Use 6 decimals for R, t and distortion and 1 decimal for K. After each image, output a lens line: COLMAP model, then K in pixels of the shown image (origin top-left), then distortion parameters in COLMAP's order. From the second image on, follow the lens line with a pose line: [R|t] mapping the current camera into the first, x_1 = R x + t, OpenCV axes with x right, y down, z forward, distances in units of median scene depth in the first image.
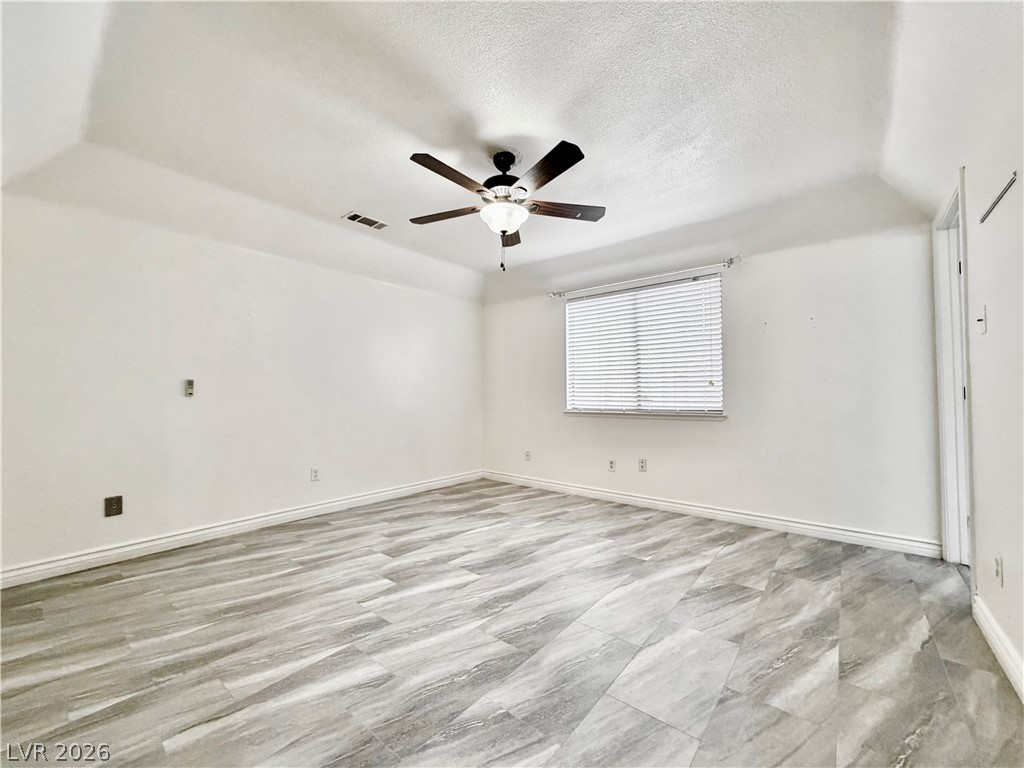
lens RADIAL K [[409.2, 0, 509.3], [0, 409.2, 384.8], [0, 0, 1]] dist [-0.000031, 0.000087]
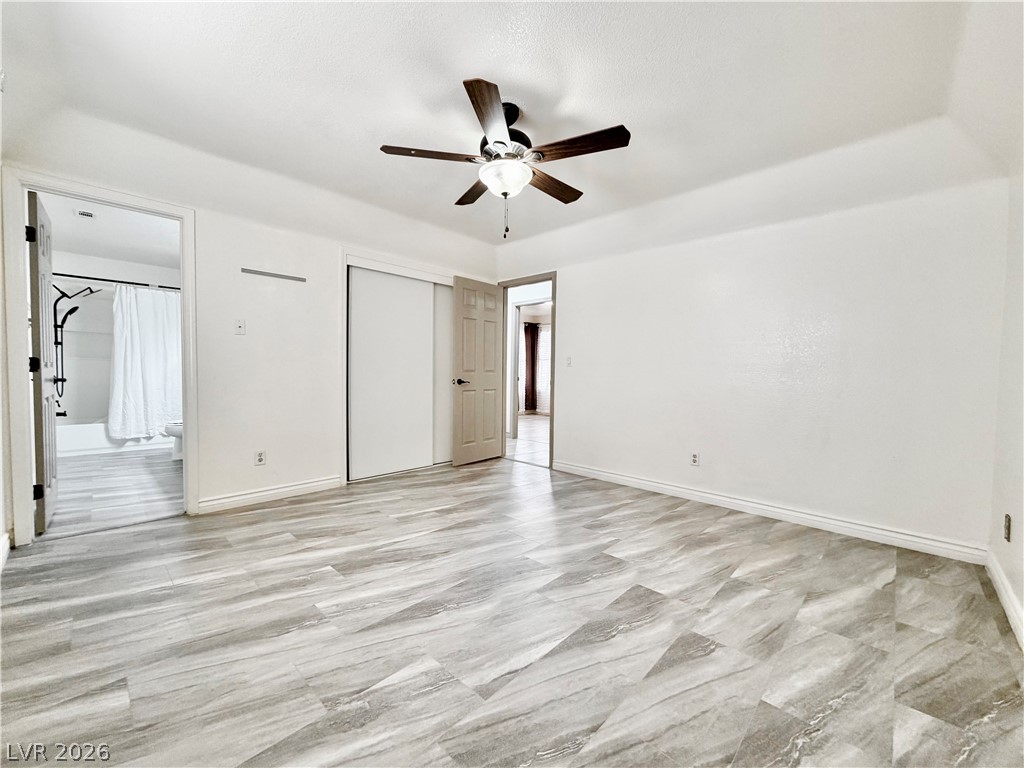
lens RADIAL K [[409.2, 0, 509.3], [0, 409.2, 384.8], [0, 0, 1]] dist [-0.000031, 0.000087]
pose [[-0.997199, -0.017985, 0.072596, -0.087984], [-0.017858, 0.999838, 0.002391, 0.044337], [-0.072628, 0.001087, -0.997359, 1.793756]]
